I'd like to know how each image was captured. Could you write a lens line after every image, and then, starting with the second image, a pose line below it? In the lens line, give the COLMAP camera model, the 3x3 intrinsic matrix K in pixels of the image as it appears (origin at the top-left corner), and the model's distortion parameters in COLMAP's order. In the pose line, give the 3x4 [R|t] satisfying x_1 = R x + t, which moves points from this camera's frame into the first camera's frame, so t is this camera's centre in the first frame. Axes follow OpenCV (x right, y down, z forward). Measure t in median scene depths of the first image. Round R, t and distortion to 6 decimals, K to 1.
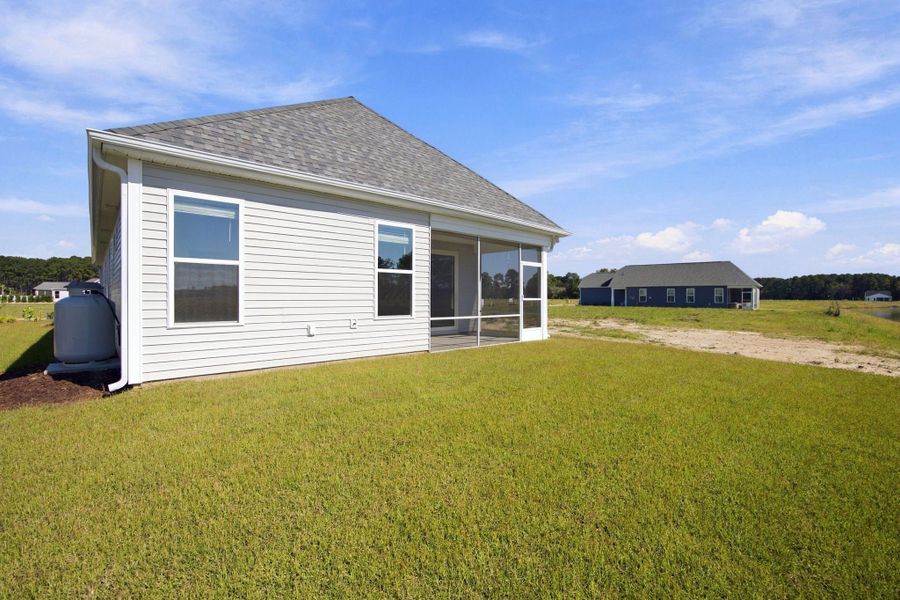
lens RADIAL K [[400.9, 0, 450.0], [0, 400.9, 300.0], [0, 0, 1]] dist [-0.003255, -0.000056]
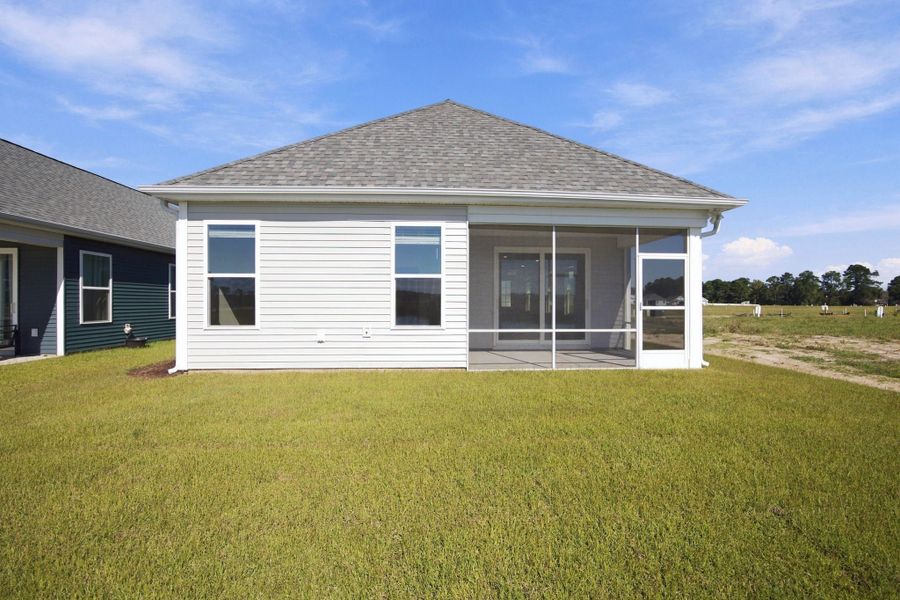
lens RADIAL K [[375.8, 0, 452.7], [0, 375.8, 302.6], [0, 0, 1]] dist [-0.013118, 0.000490]
pose [[0.780041, -0.005339, -0.625706, 0.421128], [-0.003418, 0.999912, -0.012793, -0.001307], [0.625719, 0.012118, 0.779954, 0.364800]]
